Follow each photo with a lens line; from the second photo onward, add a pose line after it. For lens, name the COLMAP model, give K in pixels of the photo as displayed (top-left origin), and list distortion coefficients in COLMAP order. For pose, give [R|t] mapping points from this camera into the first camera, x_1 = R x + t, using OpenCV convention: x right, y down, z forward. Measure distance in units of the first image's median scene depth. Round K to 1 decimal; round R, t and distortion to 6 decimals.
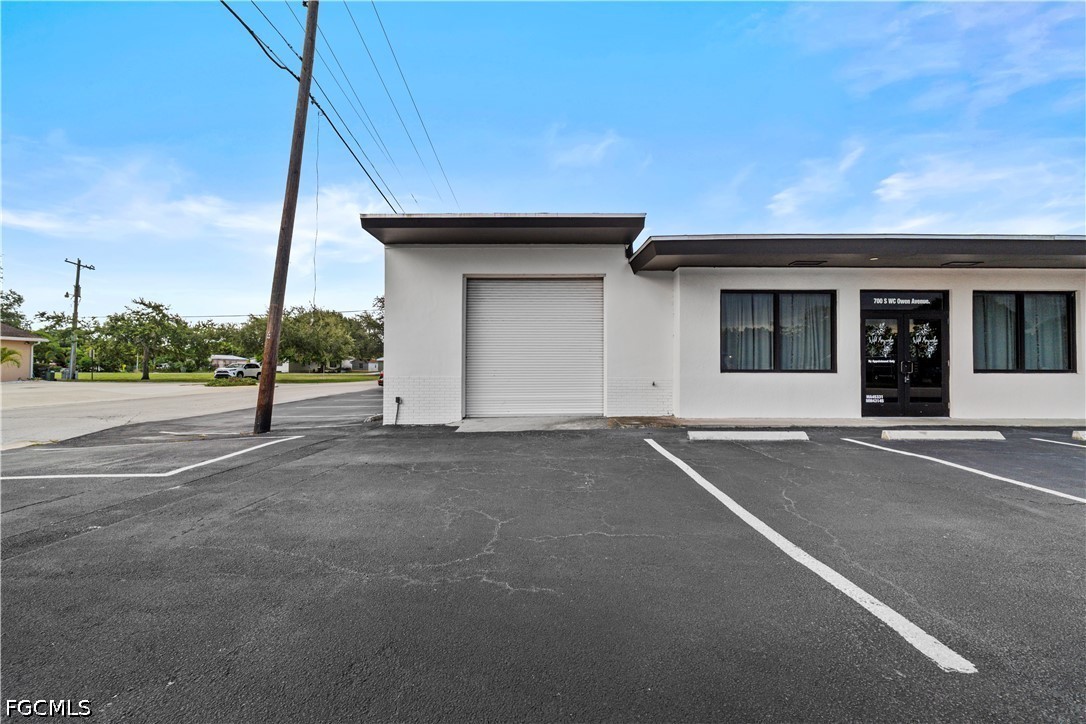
lens RADIAL K [[469.6, 0, 519.1], [0, 469.6, 367.4], [0, 0, 1]] dist [-0.000963, -0.000563]
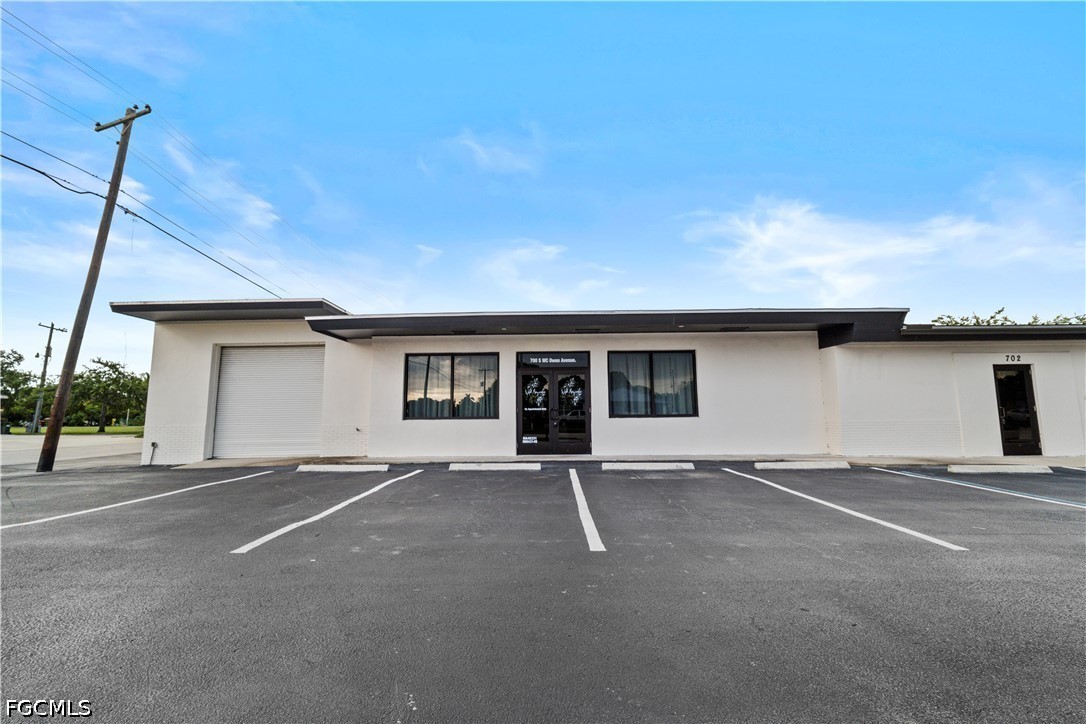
lens RADIAL K [[469.6, 0, 547.1], [0, 469.6, 365.1], [0, 0, 1]] dist [-0.000963, -0.000563]
pose [[0.999757, -0.015616, -0.015560, 0.802711], [0.013887, 0.994312, -0.105594, 0.002898], [0.017121, 0.105353, 0.994288, -0.235163]]
